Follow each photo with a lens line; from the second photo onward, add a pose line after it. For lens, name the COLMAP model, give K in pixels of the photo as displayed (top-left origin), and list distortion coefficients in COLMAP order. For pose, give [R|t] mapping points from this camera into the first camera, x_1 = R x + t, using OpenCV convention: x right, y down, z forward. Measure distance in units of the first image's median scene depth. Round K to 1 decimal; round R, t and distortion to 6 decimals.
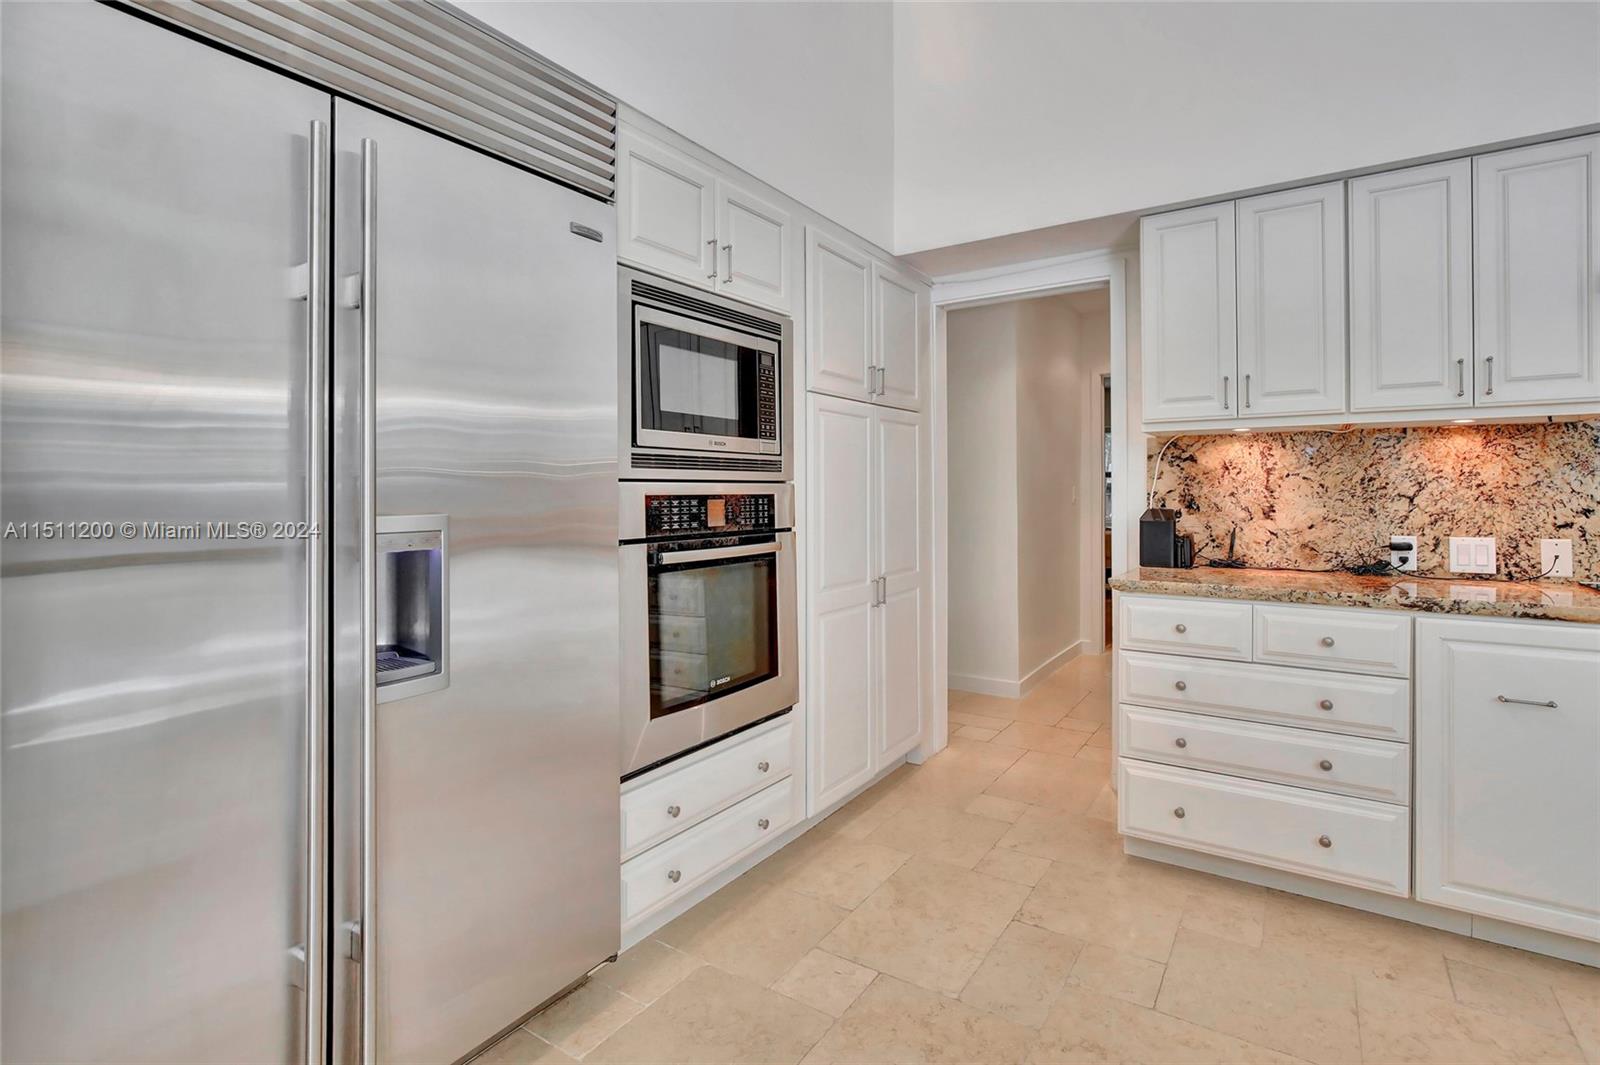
lens RADIAL K [[758.8, 0, 810.7], [0, 758.8, 487.6], [0, 0, 1]] dist [-0.026446, 0.002164]
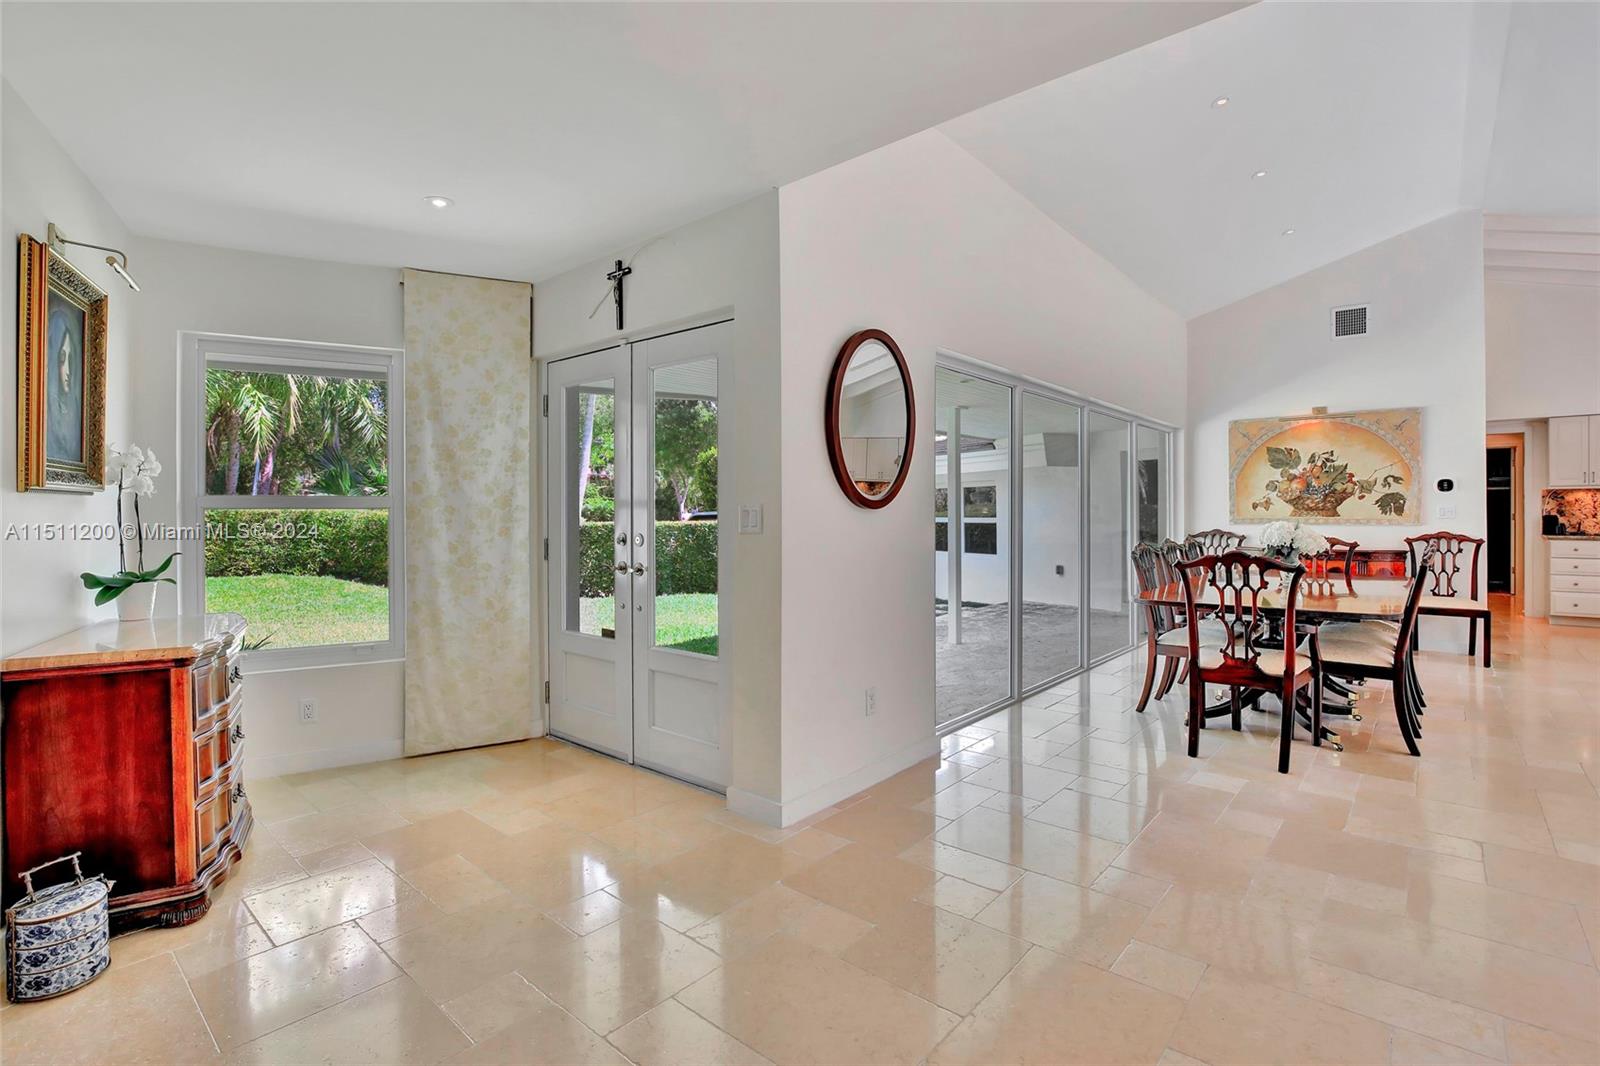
lens RADIAL K [[758.8, 0, 822.4], [0, 758.8, 513.4], [0, 0, 1]] dist [-0.026446, 0.002164]
pose [[0.992330, -0.004461, -0.123537, -2.256157], [0.003901, 0.999981, -0.004771, 0.028501], [0.123556, 0.004252, 0.992329, -2.493060]]
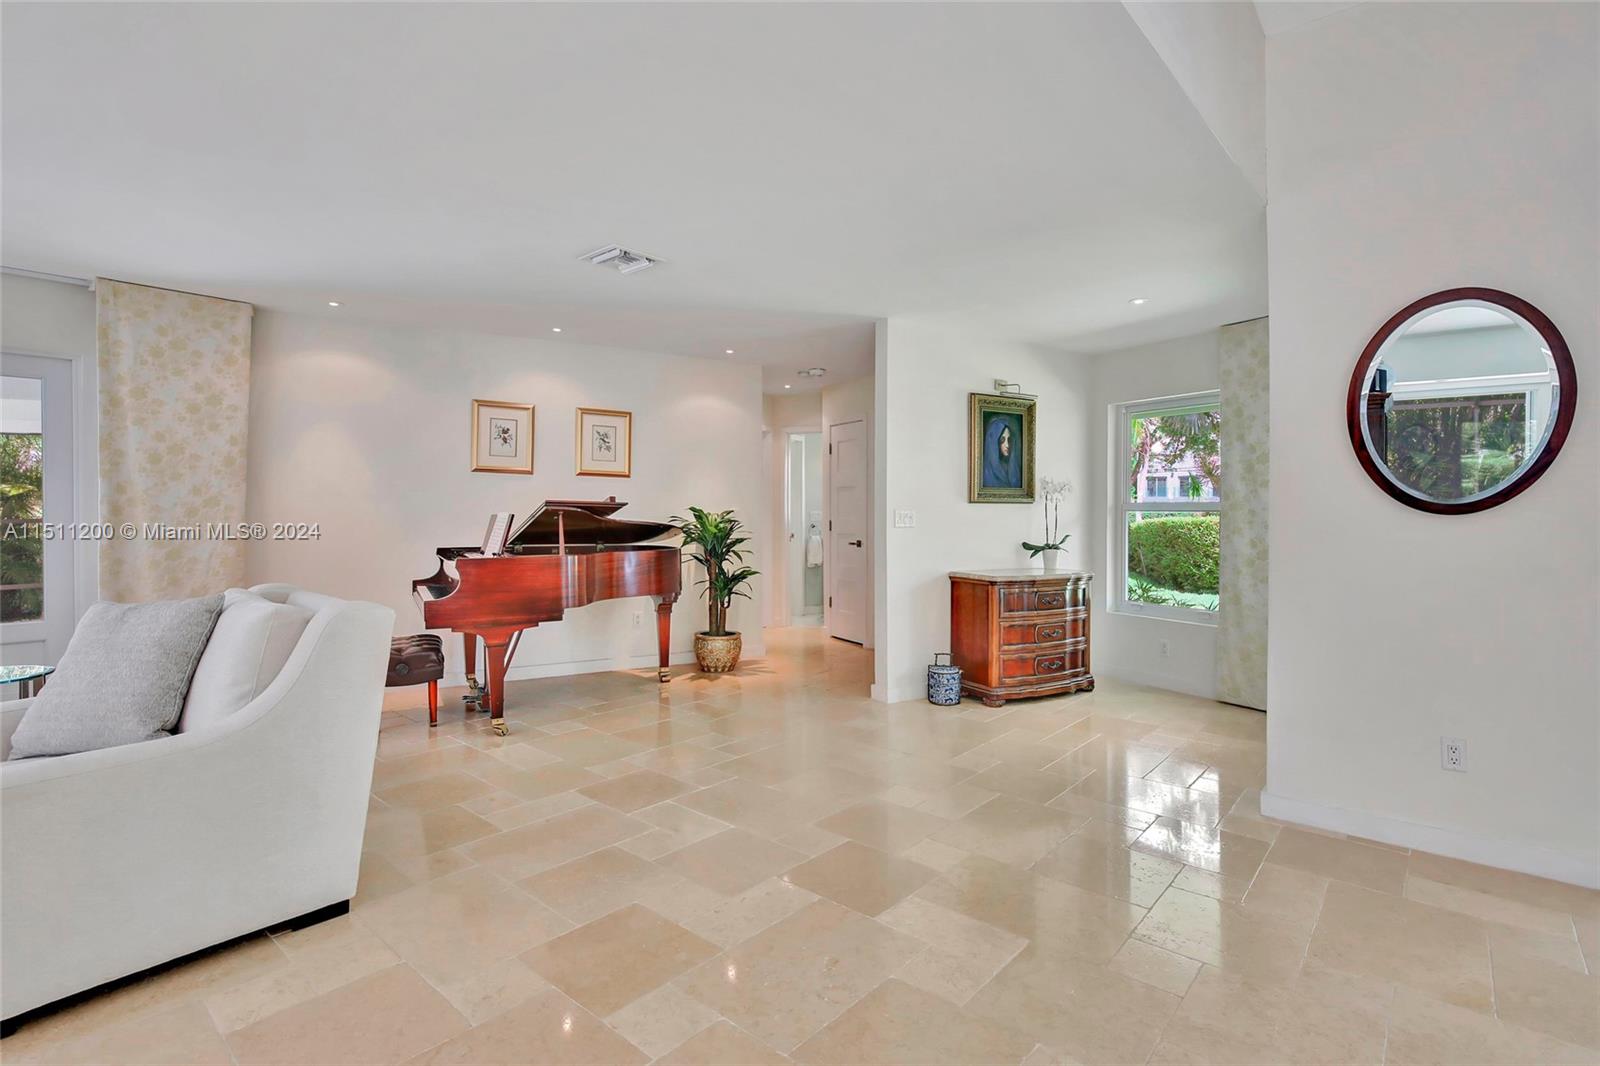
lens RADIAL K [[758.8, 0, 800.3], [0, 758.8, 539.7], [0, 0, 1]] dist [-0.026446, 0.002164]
pose [[-0.143275, 0.044420, -0.988686, -1.218820], [-0.010420, 0.998869, 0.046387, 0.004044], [0.989628, 0.016948, -0.142650, -1.937233]]
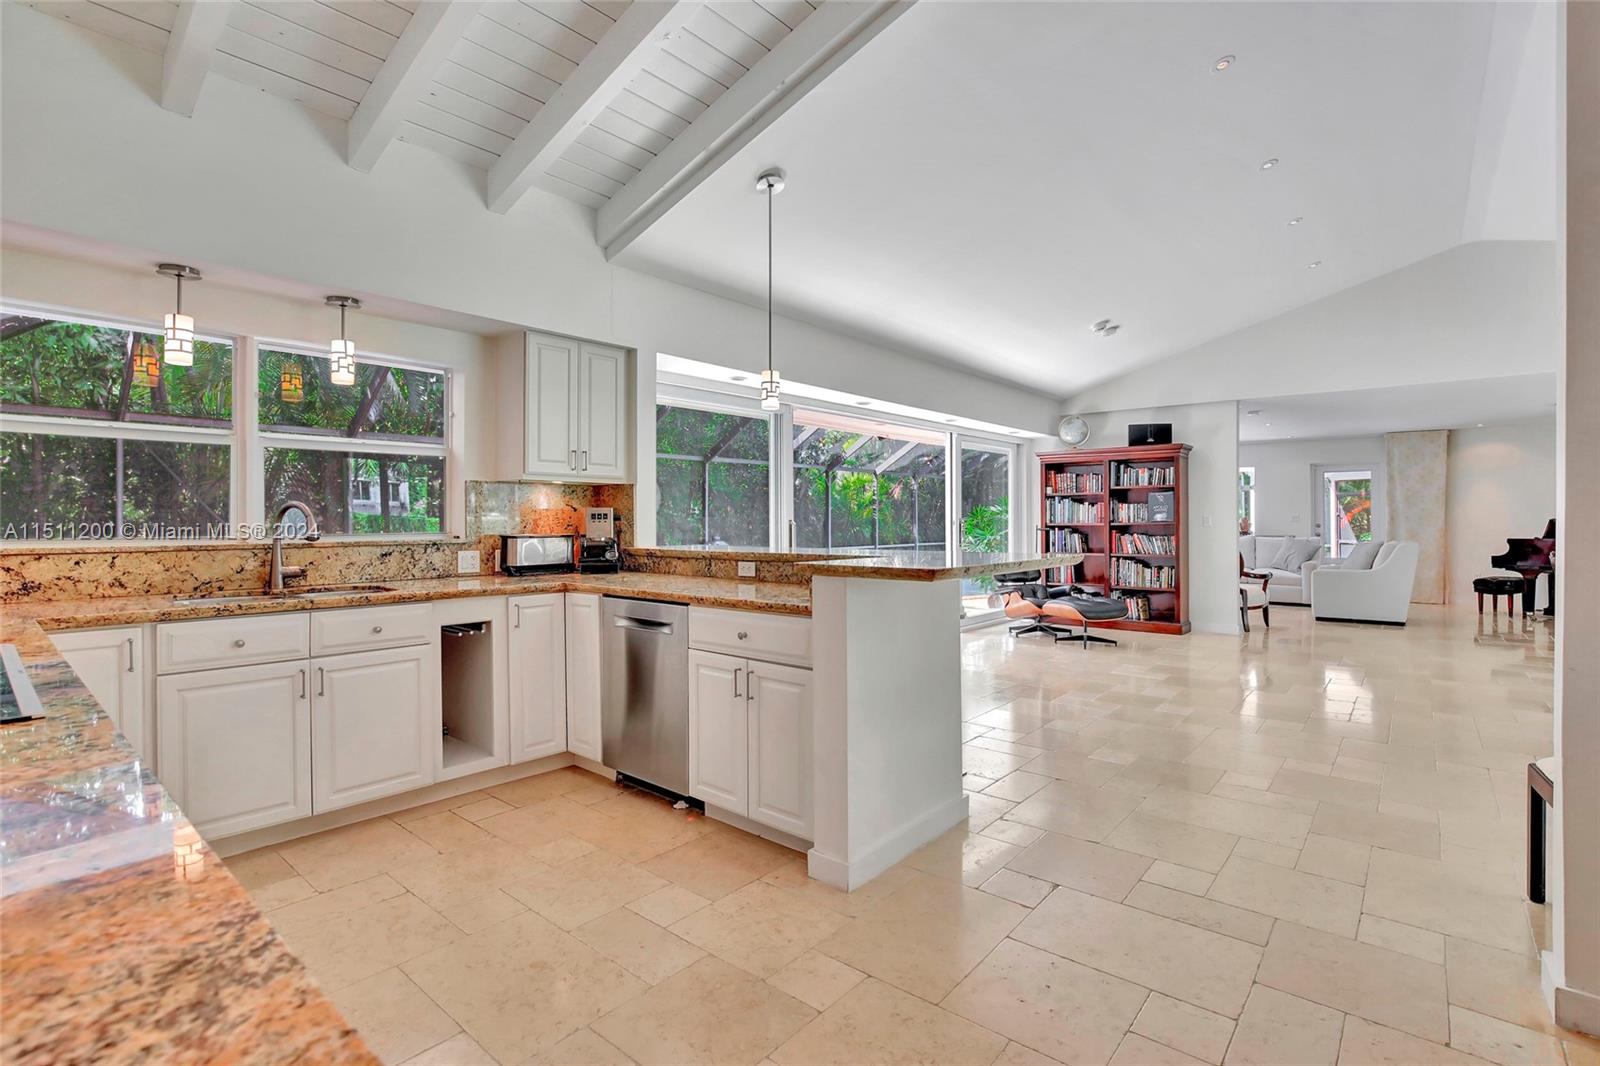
lens RADIAL K [[758.8, 0, 813.1], [0, 758.8, 509.0], [0, 0, 1]] dist [-0.026446, 0.002164]
pose [[-0.994431, 0.006871, 0.105163, 0.322116], [0.005854, 0.999933, -0.009970, -0.000750], [-0.105224, -0.009299, -0.994405, 1.120727]]
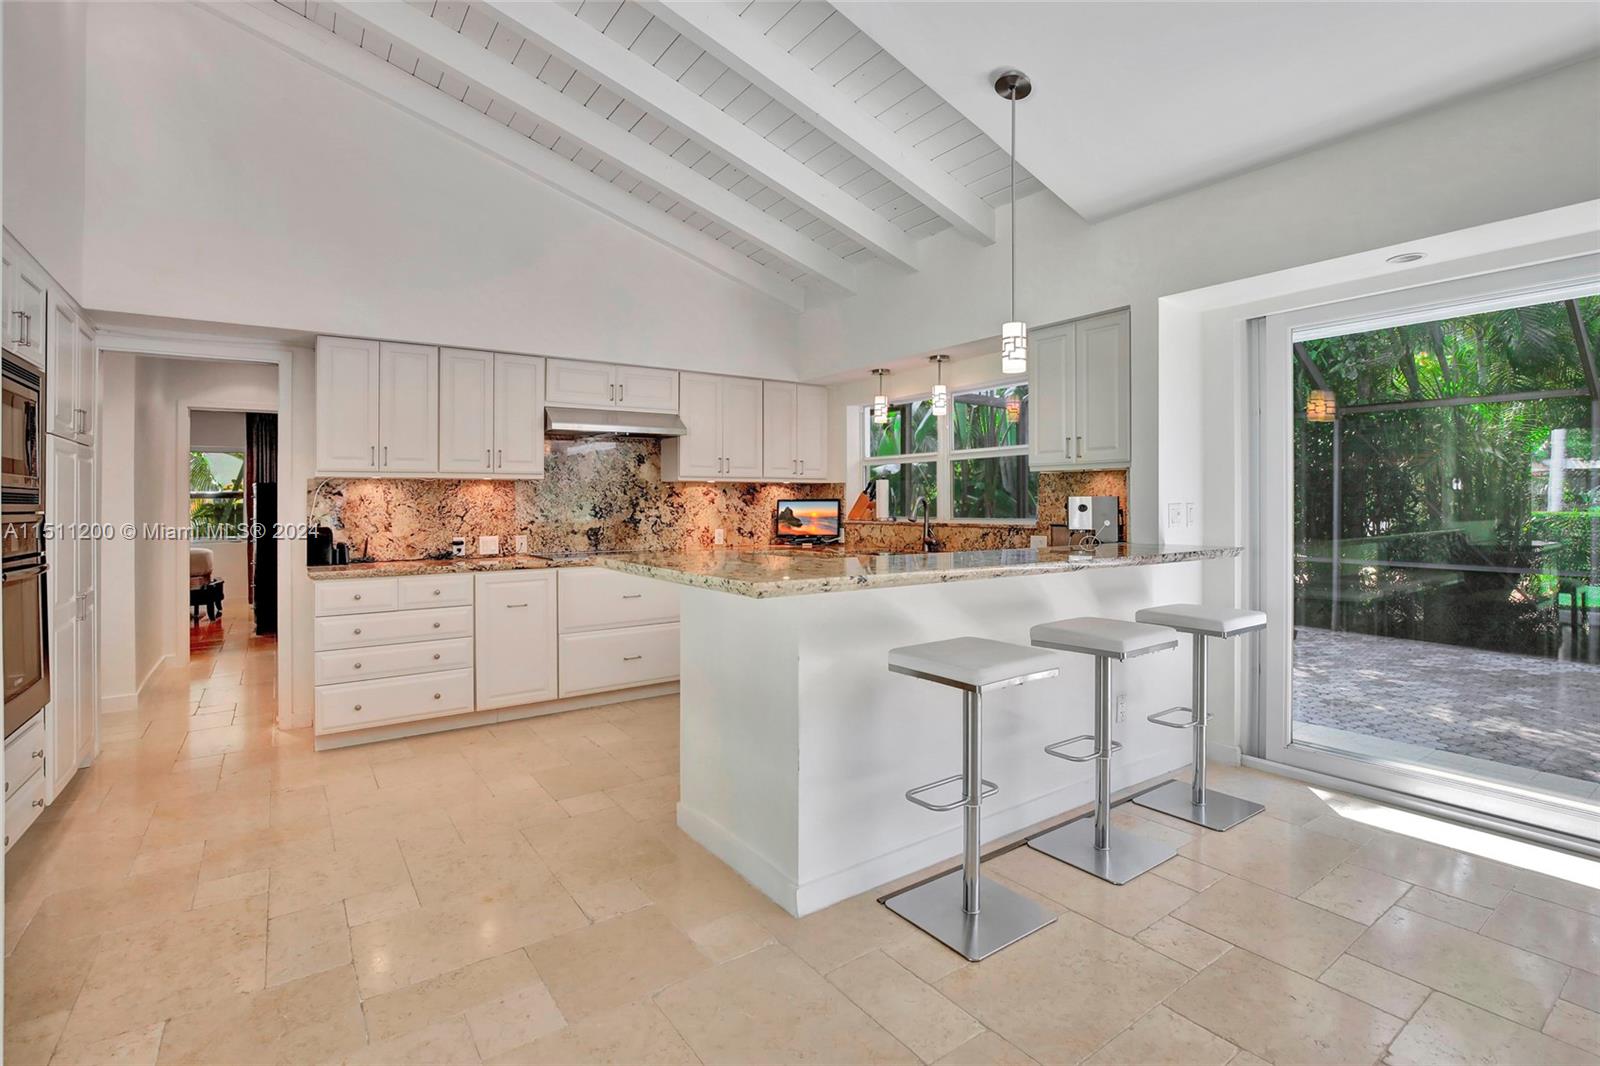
lens RADIAL K [[758.8, 0, 808.1], [0, 758.8, 493.1], [0, 0, 1]] dist [-0.026446, 0.002164]
pose [[0.360461, 0.012844, 0.932686, -0.664728], [0.007395, 0.999834, -0.016627, -0.008531], [-0.932745, 0.012891, 0.360306, -0.507129]]
